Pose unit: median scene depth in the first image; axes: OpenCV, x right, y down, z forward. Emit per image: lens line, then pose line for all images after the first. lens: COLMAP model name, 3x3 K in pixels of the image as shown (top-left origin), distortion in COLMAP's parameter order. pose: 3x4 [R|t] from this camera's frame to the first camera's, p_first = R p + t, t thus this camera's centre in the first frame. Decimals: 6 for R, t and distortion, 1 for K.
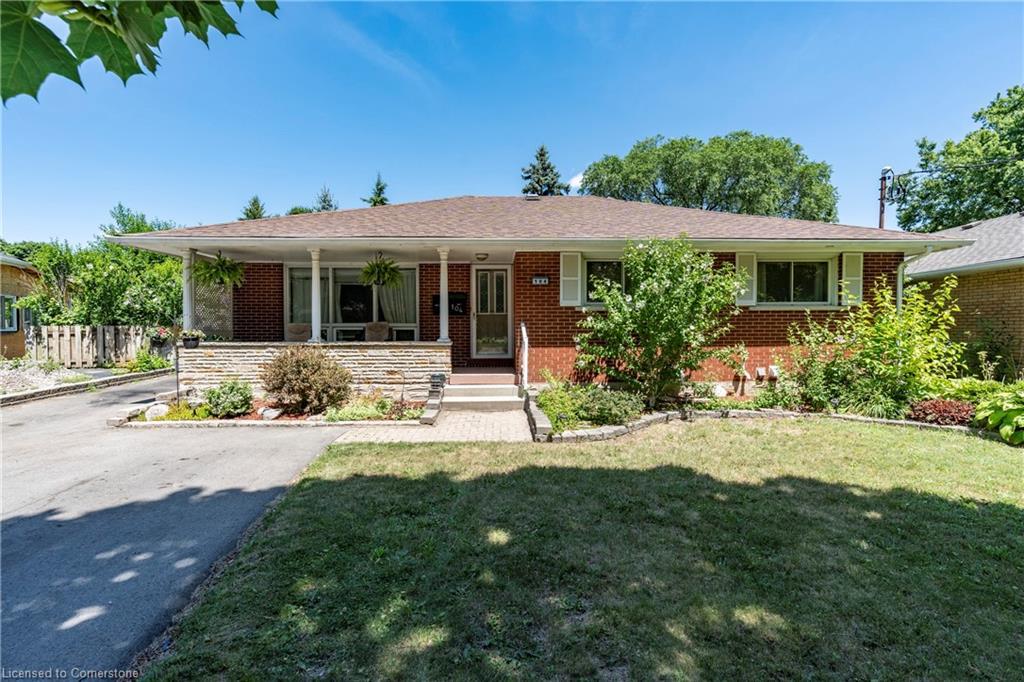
lens RADIAL K [[463.2, 0, 512.0], [0, 463.2, 341.0], [0, 0, 1]] dist [-0.001823, 0.000491]
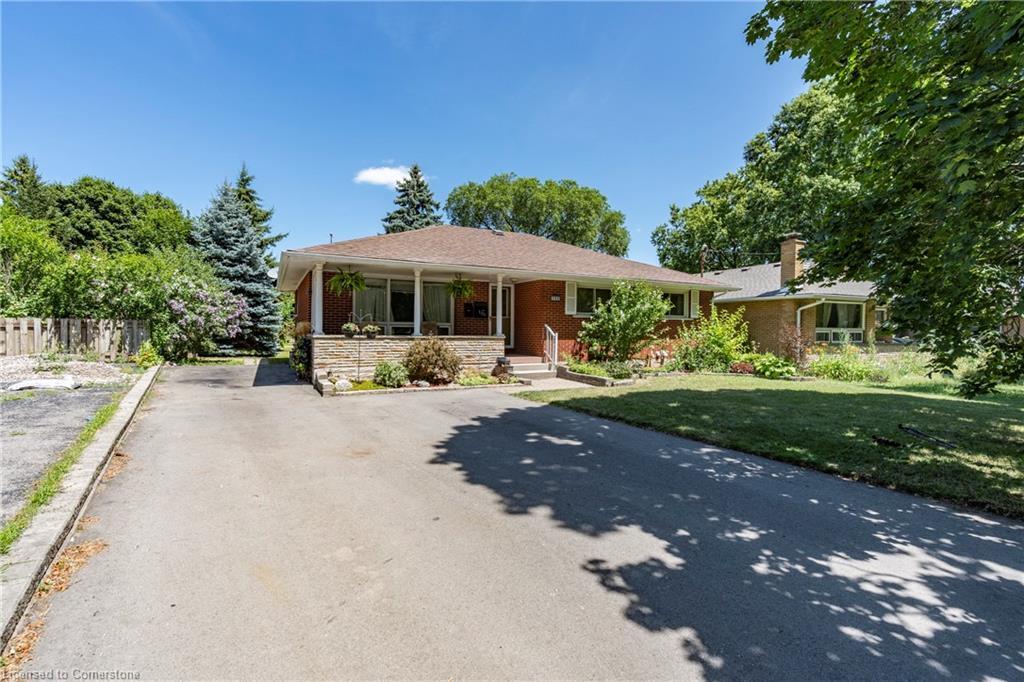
lens RADIAL K [[463.2, 0, 512.0], [0, 463.2, 341.0], [0, 0, 1]] dist [-0.001823, 0.000491]
pose [[0.898567, 0.001131, 0.438834, -0.492627], [-0.000731, 0.999999, -0.001081, 0.012808], [-0.438835, 0.000651, 0.898568, -0.239854]]
